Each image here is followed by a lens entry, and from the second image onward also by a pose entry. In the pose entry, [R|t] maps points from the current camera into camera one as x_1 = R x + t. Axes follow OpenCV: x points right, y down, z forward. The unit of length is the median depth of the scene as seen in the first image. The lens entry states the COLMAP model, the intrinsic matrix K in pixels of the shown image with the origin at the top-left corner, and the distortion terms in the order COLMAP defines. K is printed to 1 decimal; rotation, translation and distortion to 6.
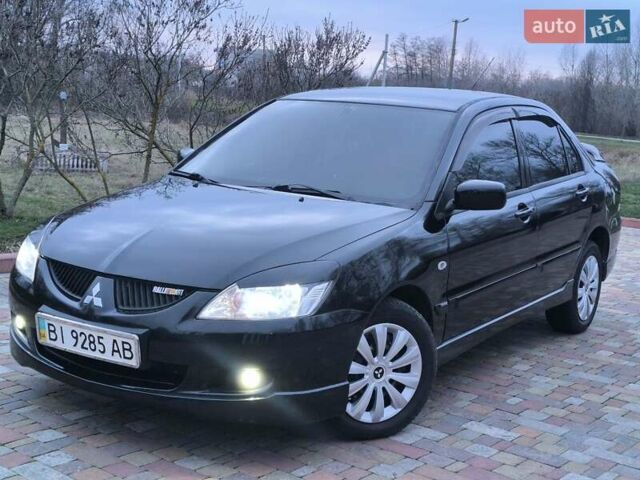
lens RADIAL K [[976.8, 0, 320.0], [0, 976.8, 240.0], [0, 0, 1]] dist [0.090089, -0.122823]
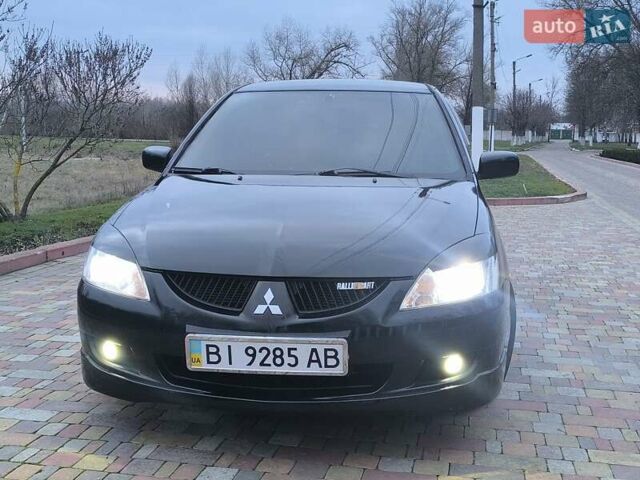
lens RADIAL K [[779.0, 0, 320.0], [0, 779.0, 240.0], [0, 0, 1]] dist [0.073703, -0.019151]
pose [[0.894573, -0.117137, 0.431298, -0.445446], [0.111625, 0.993017, 0.038168, -0.019434], [-0.432757, 0.013999, 0.901402, 0.326334]]
